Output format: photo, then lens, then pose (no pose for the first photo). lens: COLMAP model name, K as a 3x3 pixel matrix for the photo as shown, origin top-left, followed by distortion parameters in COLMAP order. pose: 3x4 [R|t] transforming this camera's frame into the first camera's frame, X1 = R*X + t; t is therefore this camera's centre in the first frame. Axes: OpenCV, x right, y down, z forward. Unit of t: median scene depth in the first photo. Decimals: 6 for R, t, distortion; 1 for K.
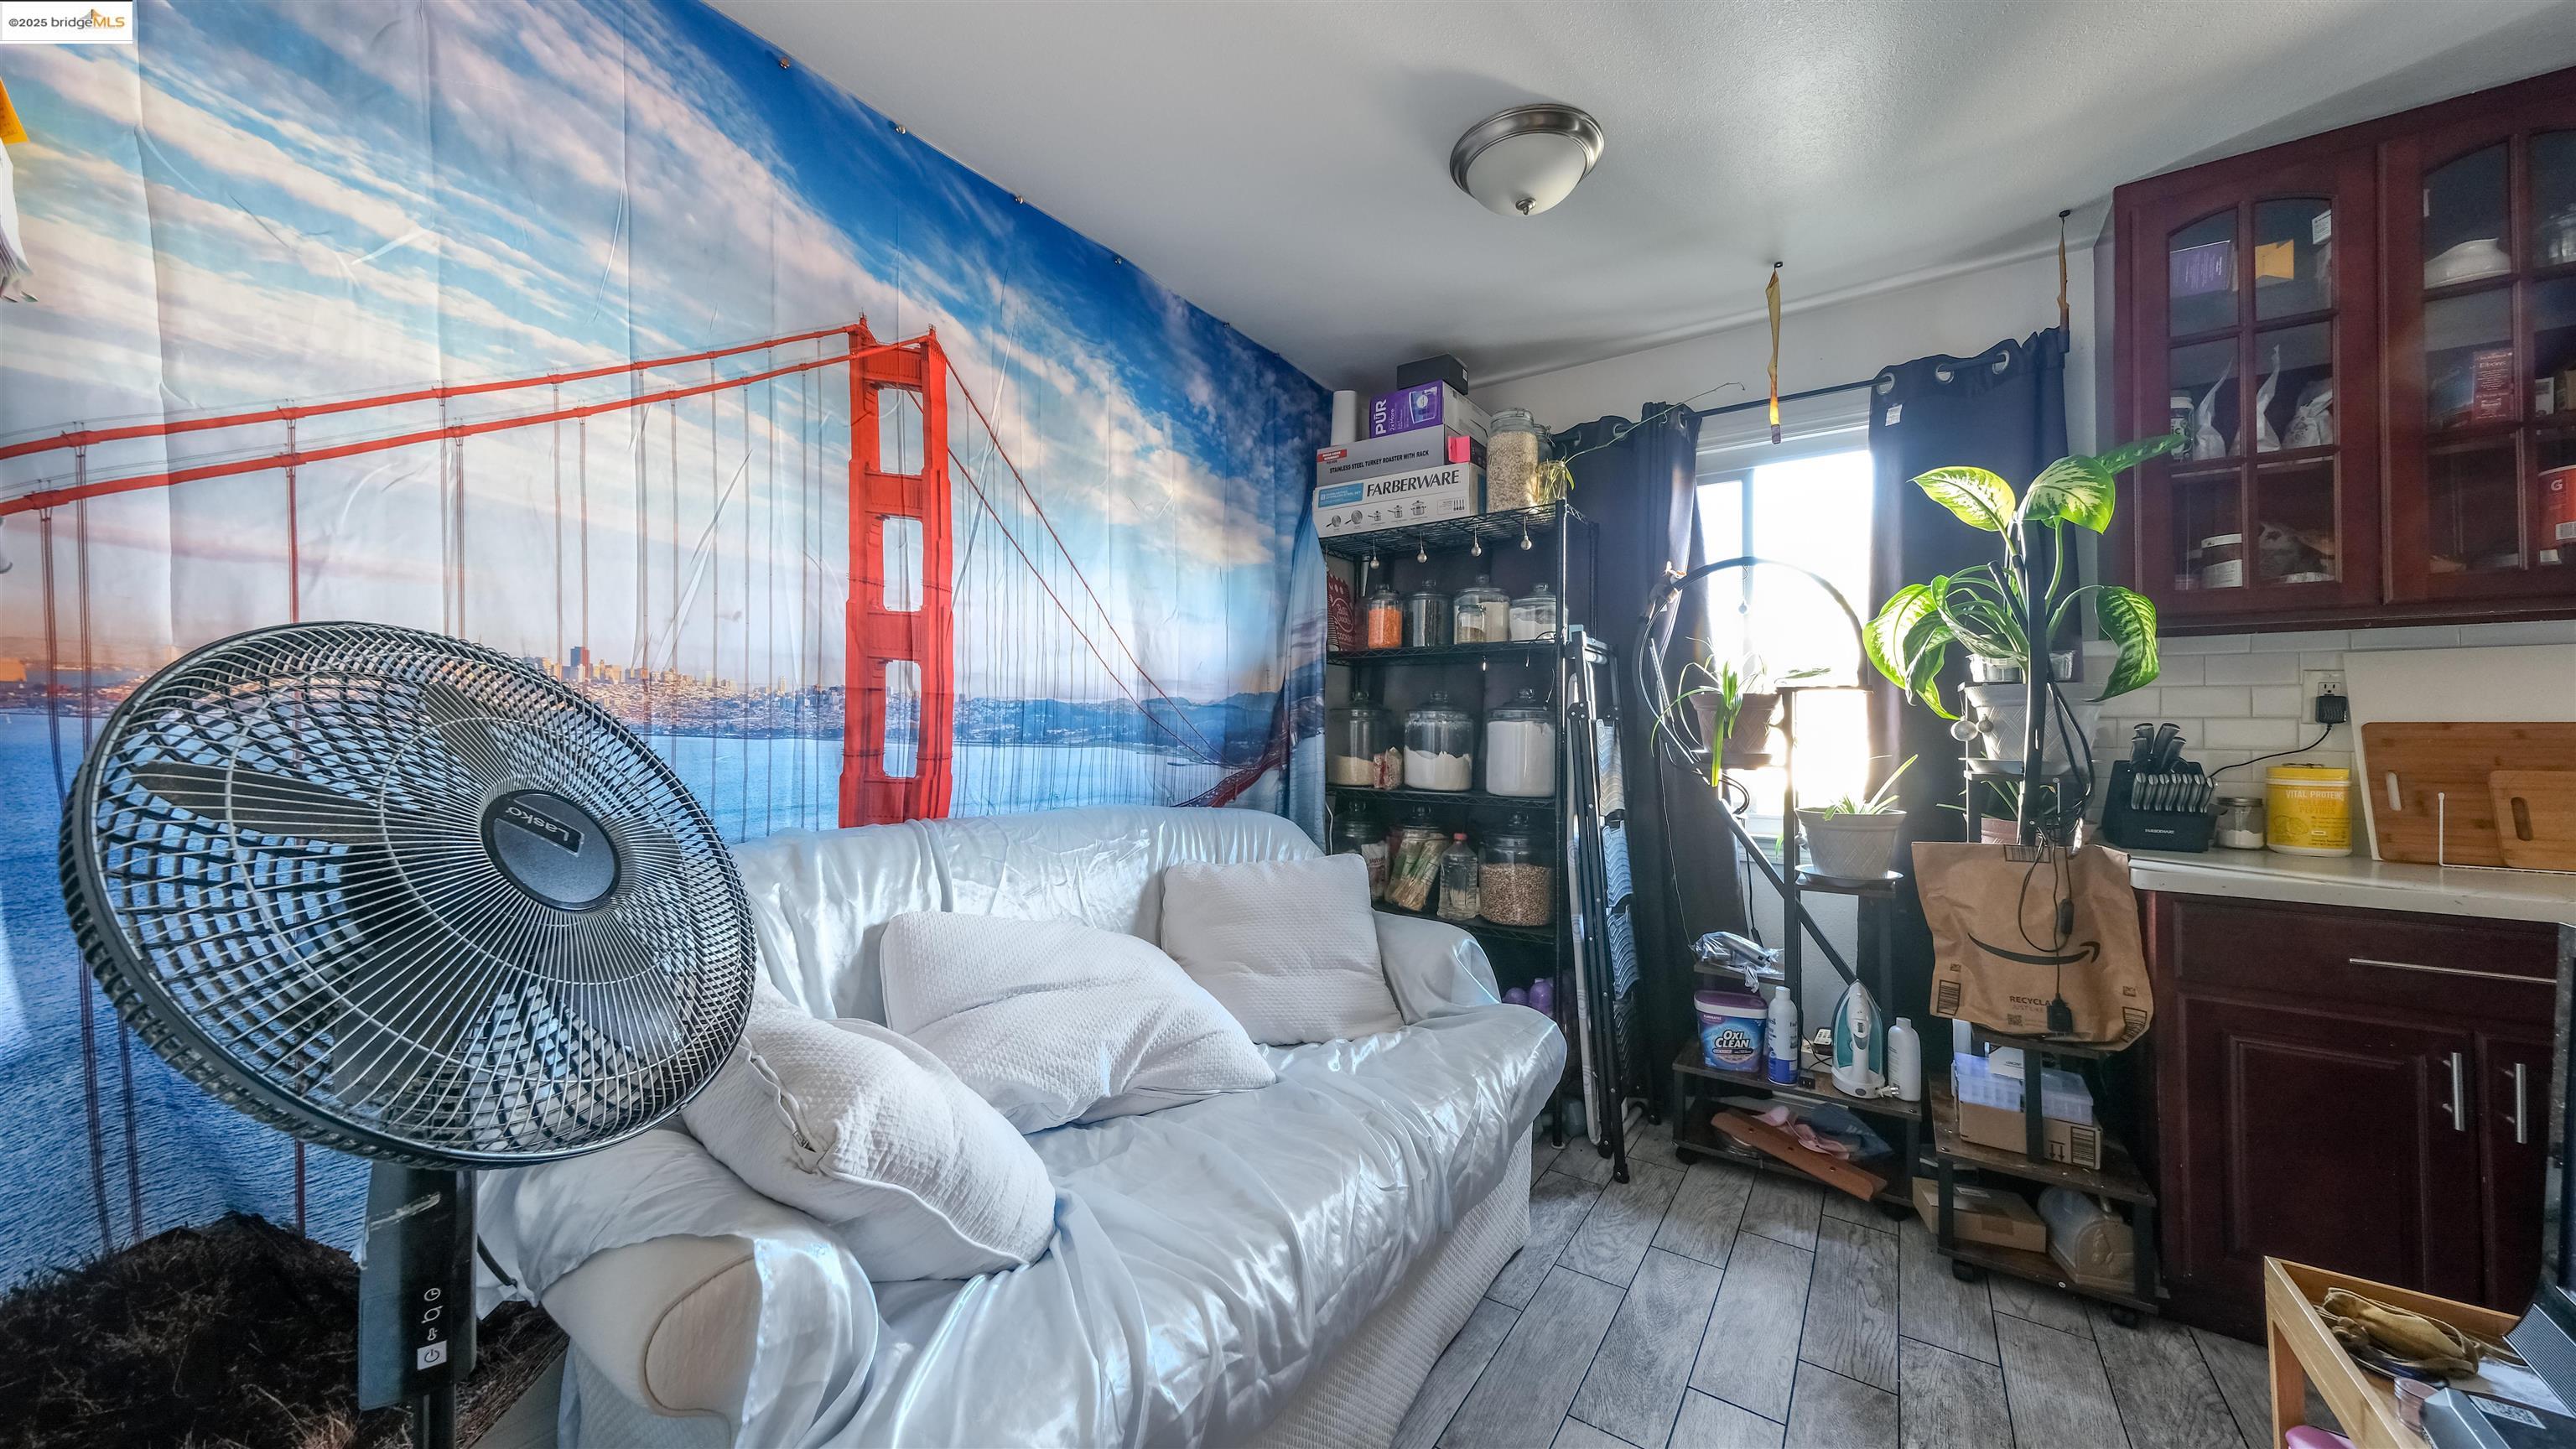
lens RADIAL K [[874.9, 0, 1283.2], [0, 874.9, 719.5], [0, 0, 1]] dist [-0.002333, -0.000155]
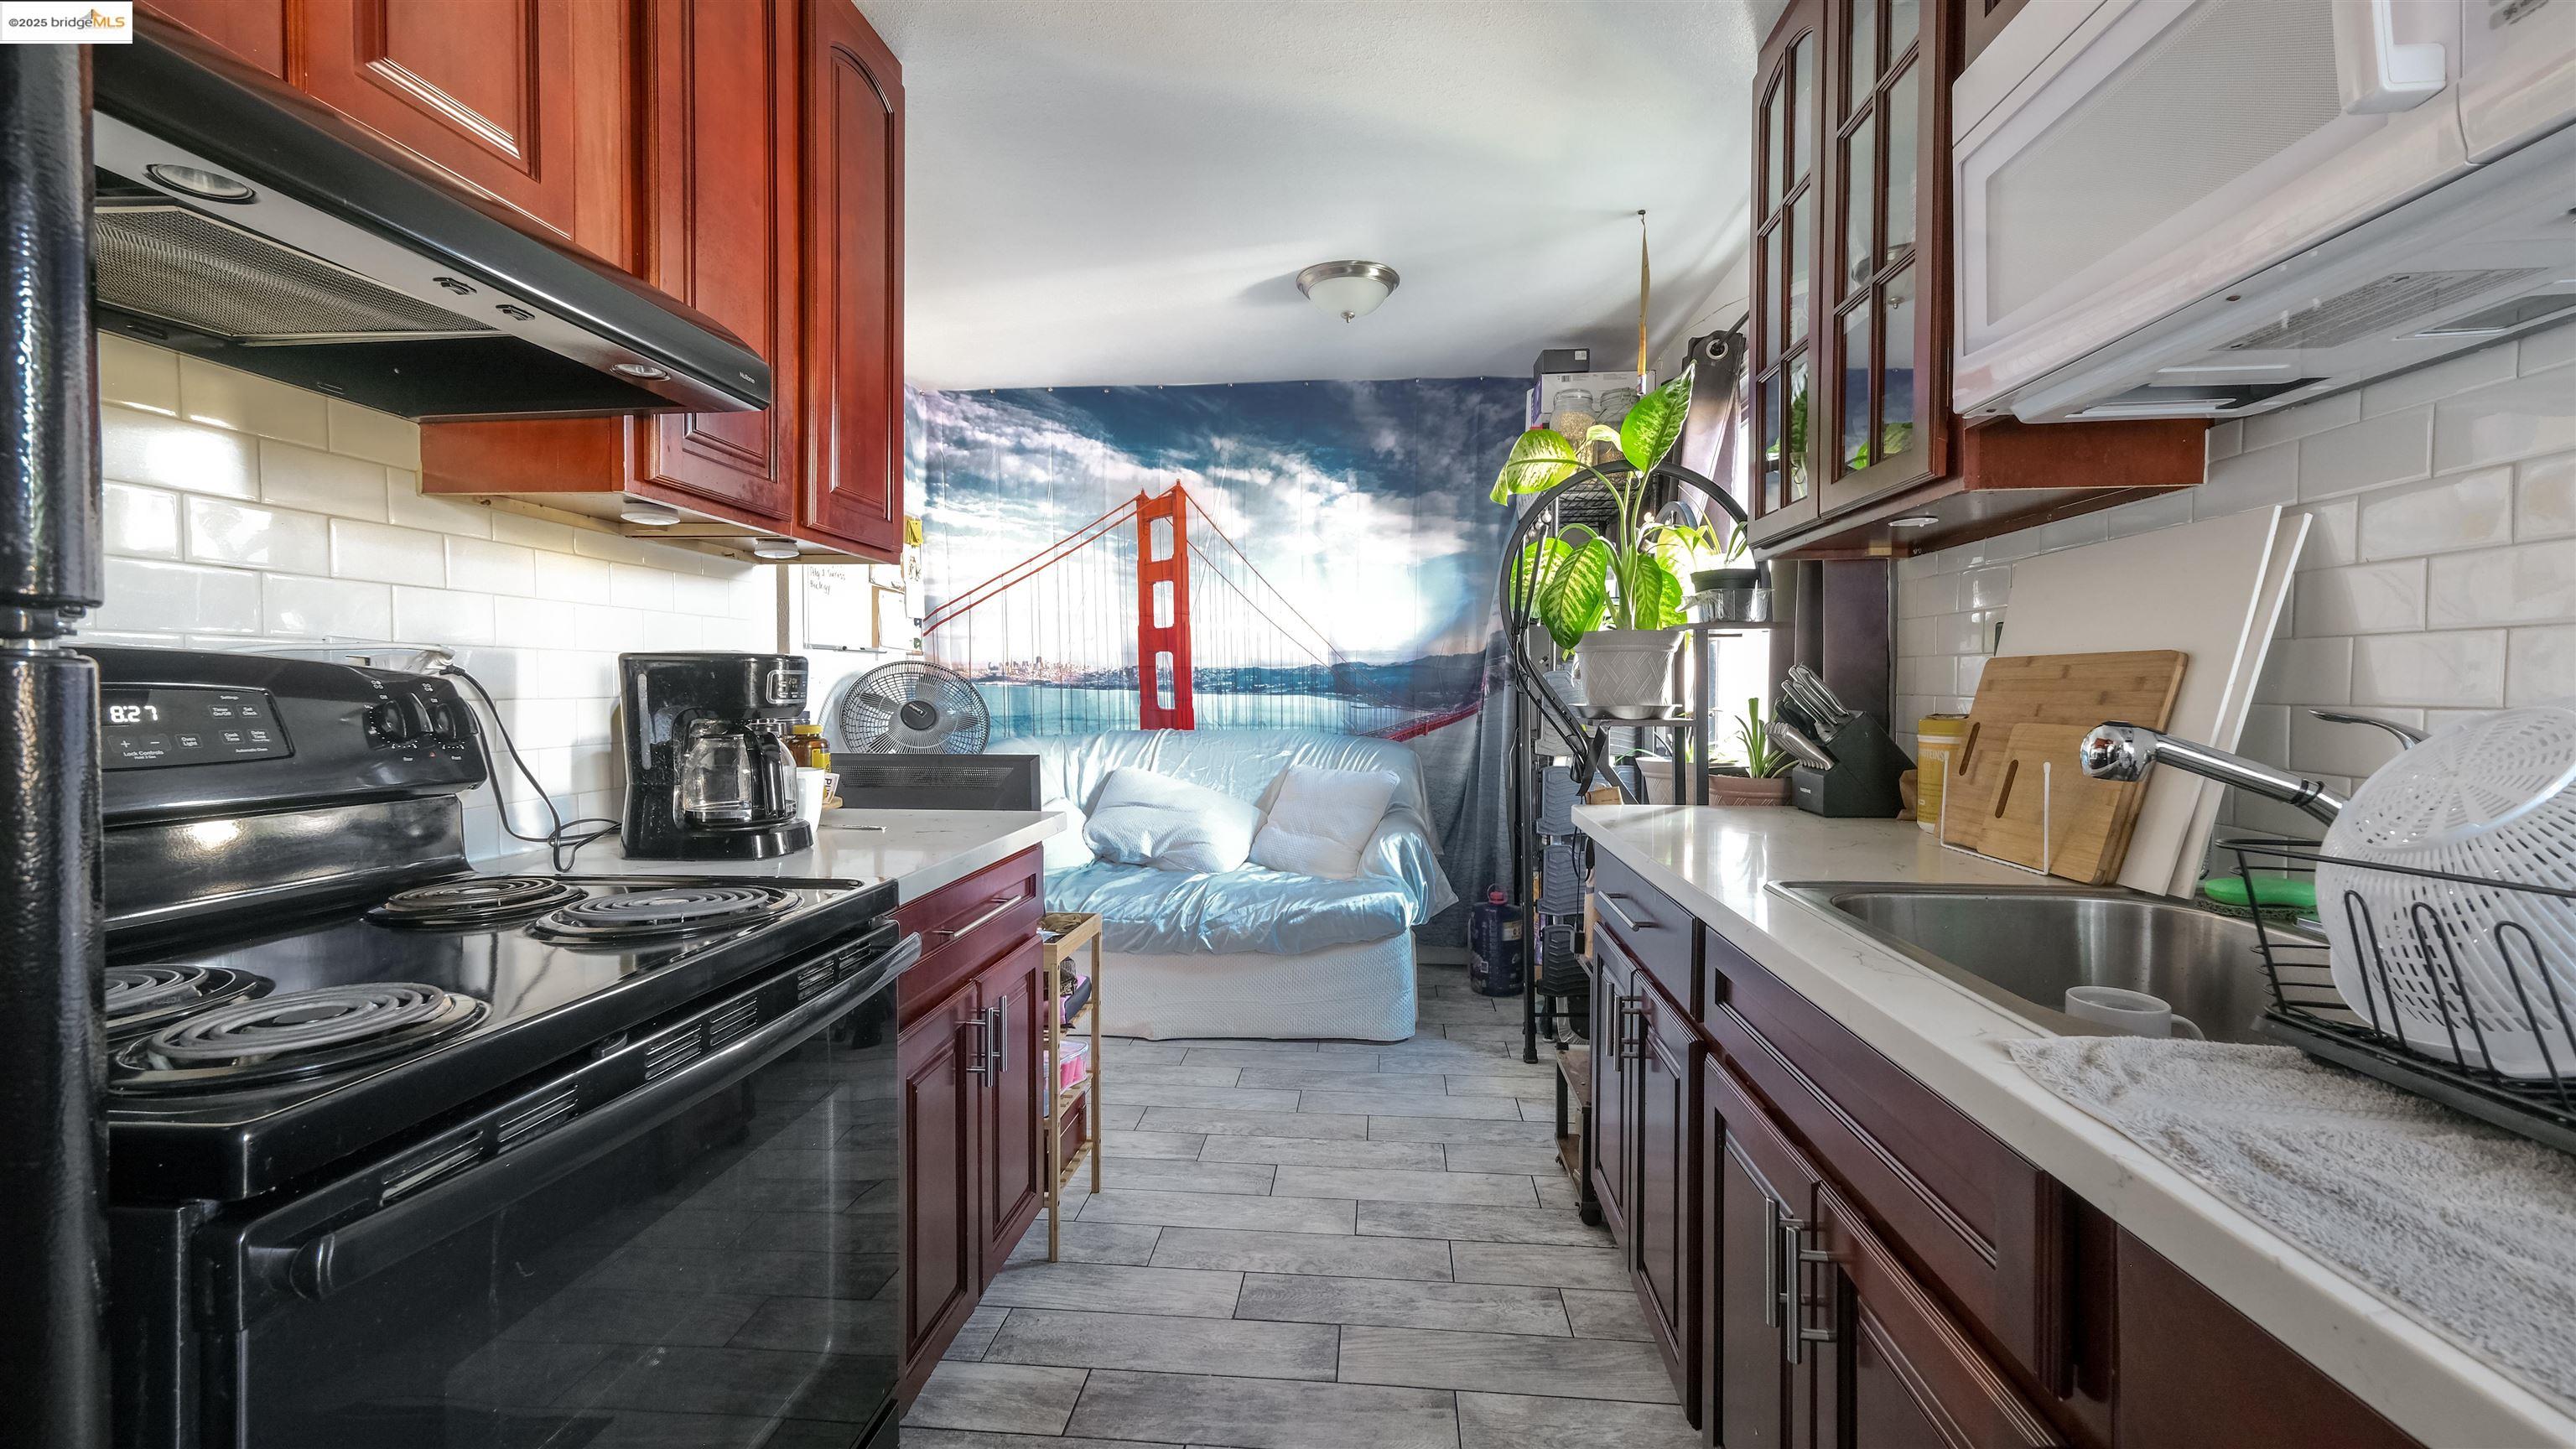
lens RADIAL K [[1044.9, 0, 1281.3], [0, 1044.9, 720.5], [0, 0, 1]] dist [0.008951, 0.001904]
pose [[0.486929, 0.020677, -0.873197, 1.738017], [0.015250, 0.999366, 0.032169, 0.018308], [0.873308, -0.028980, 0.486305, 0.042028]]
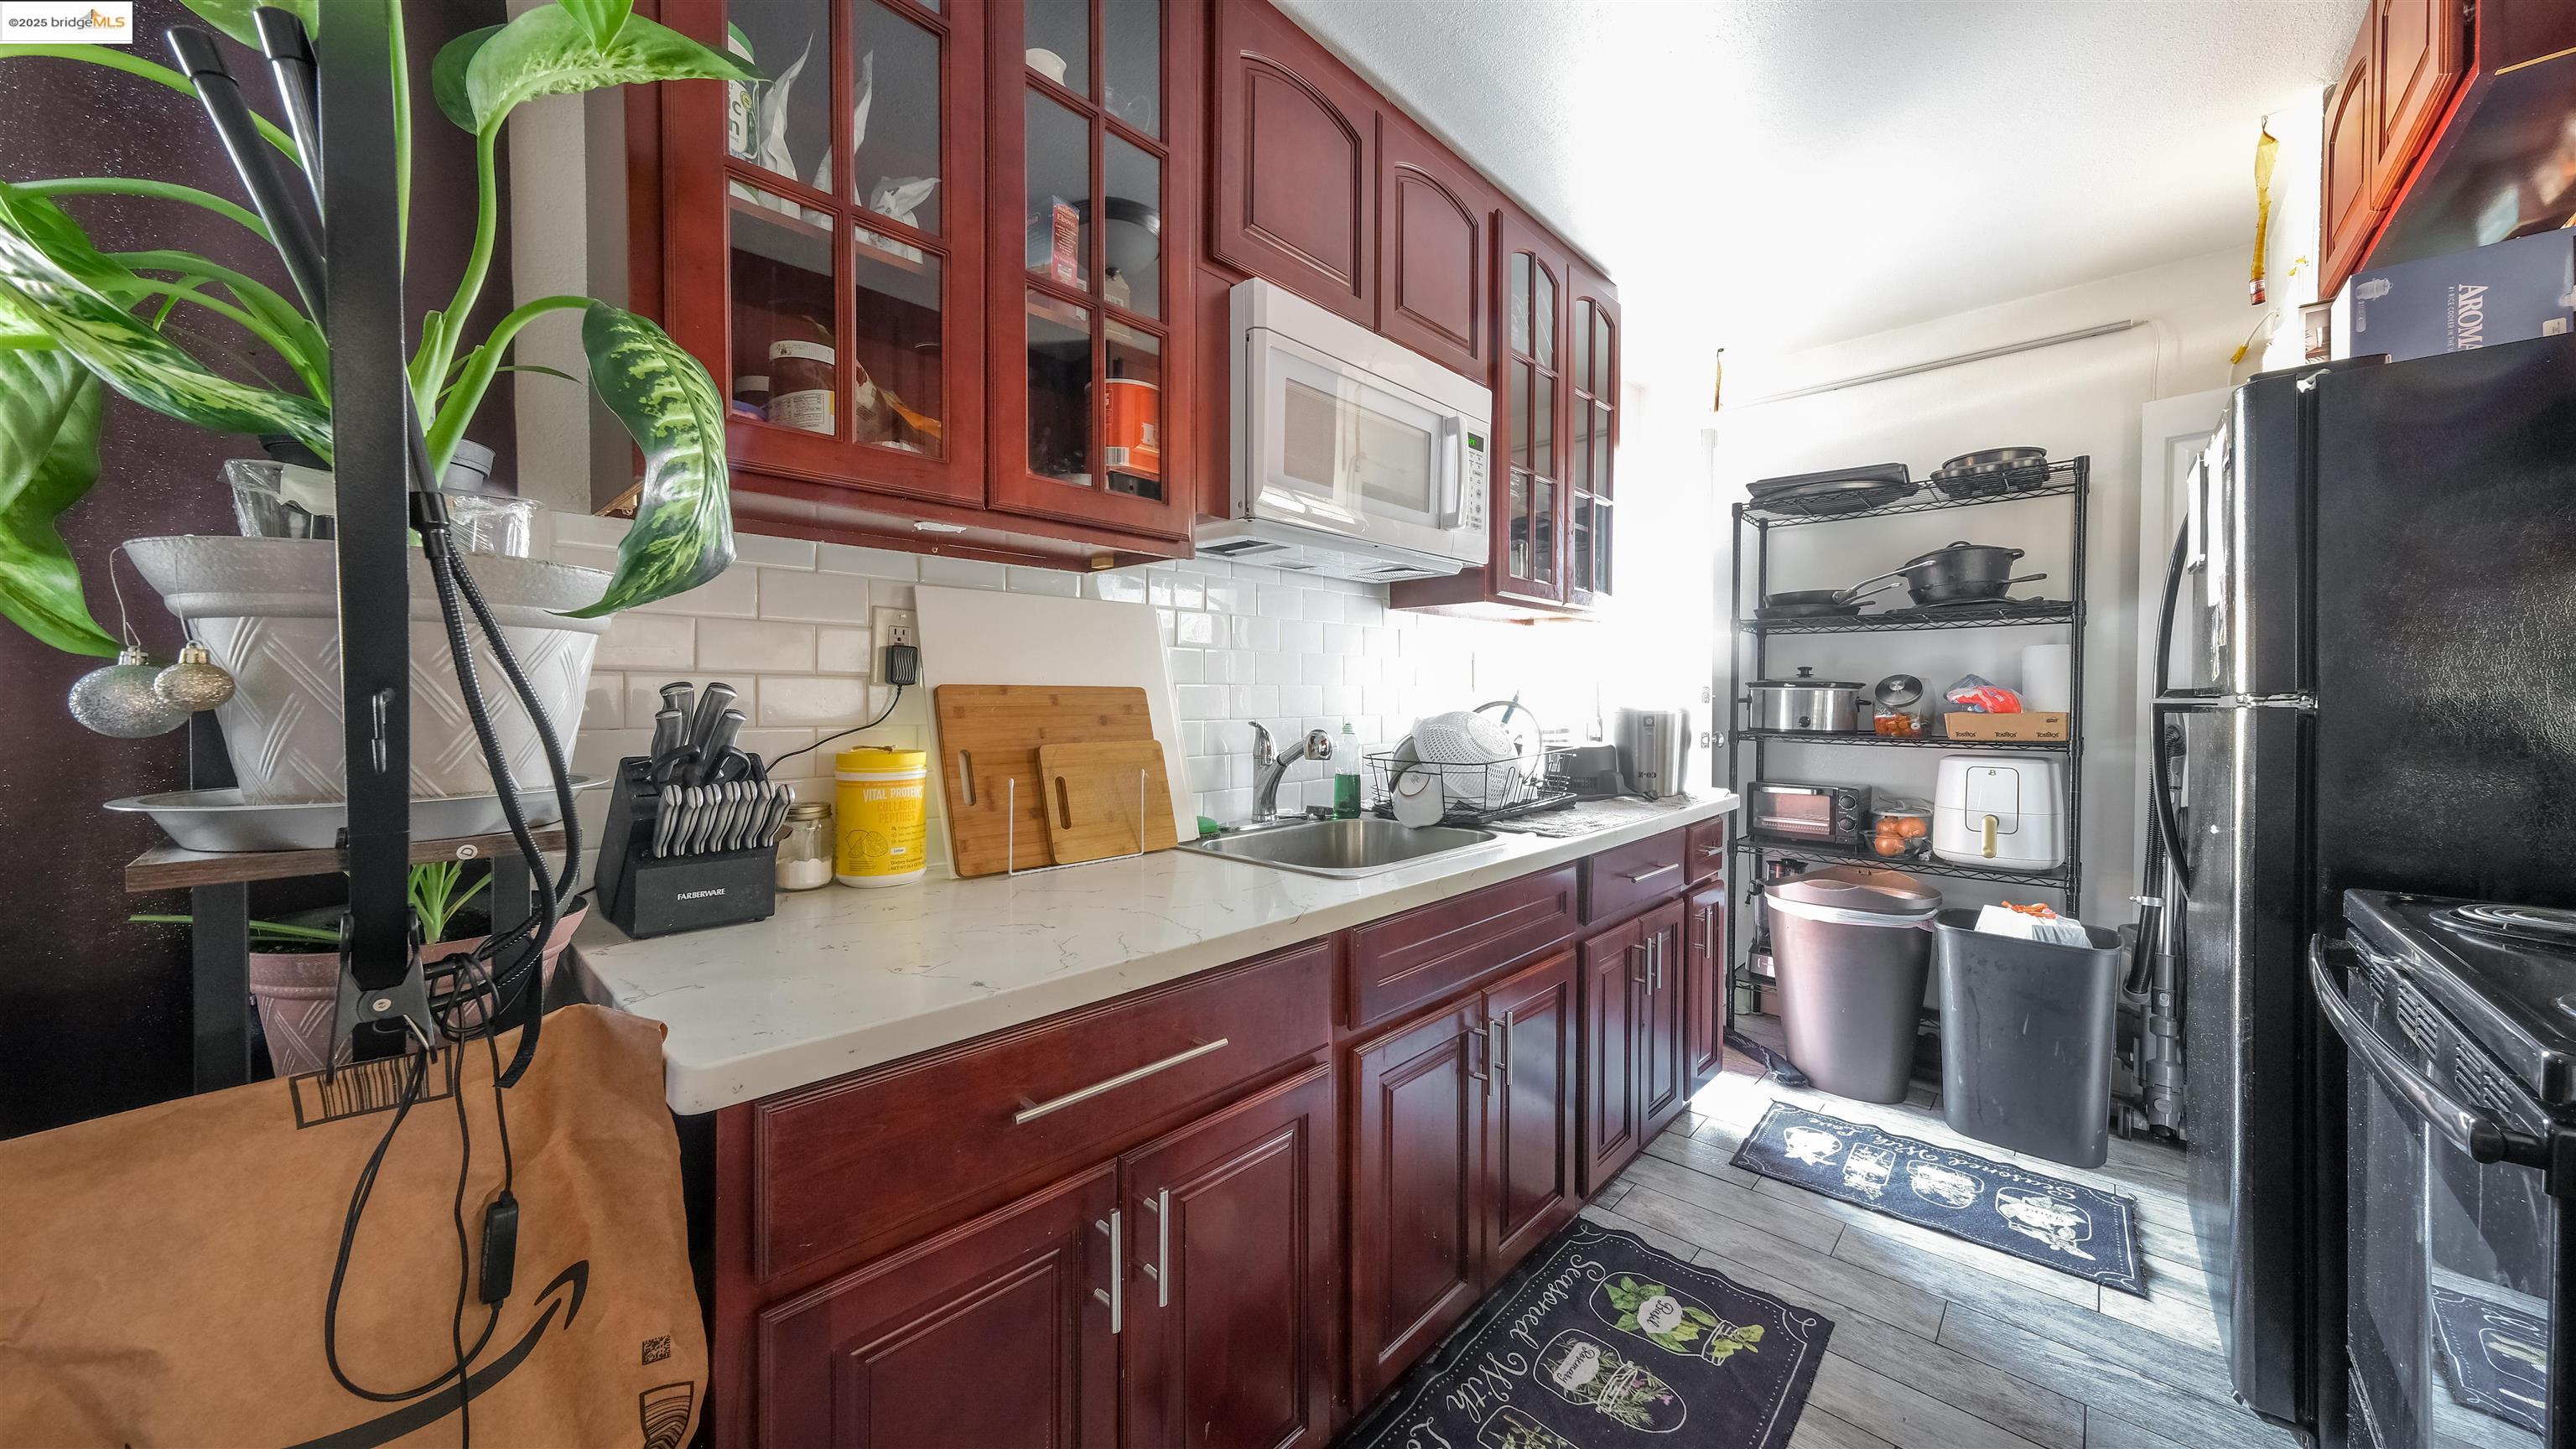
lens RADIAL K [[874.9, 0, 1277.6], [0, 874.9, 700.0], [0, 0, 1]] dist [-0.002333, -0.000155]
pose [[0.154181, -0.010059, 0.987991, 0.566809], [-0.019993, 0.999712, 0.013299, 0.000707], [-0.987840, -0.021803, 0.153936, 0.605441]]
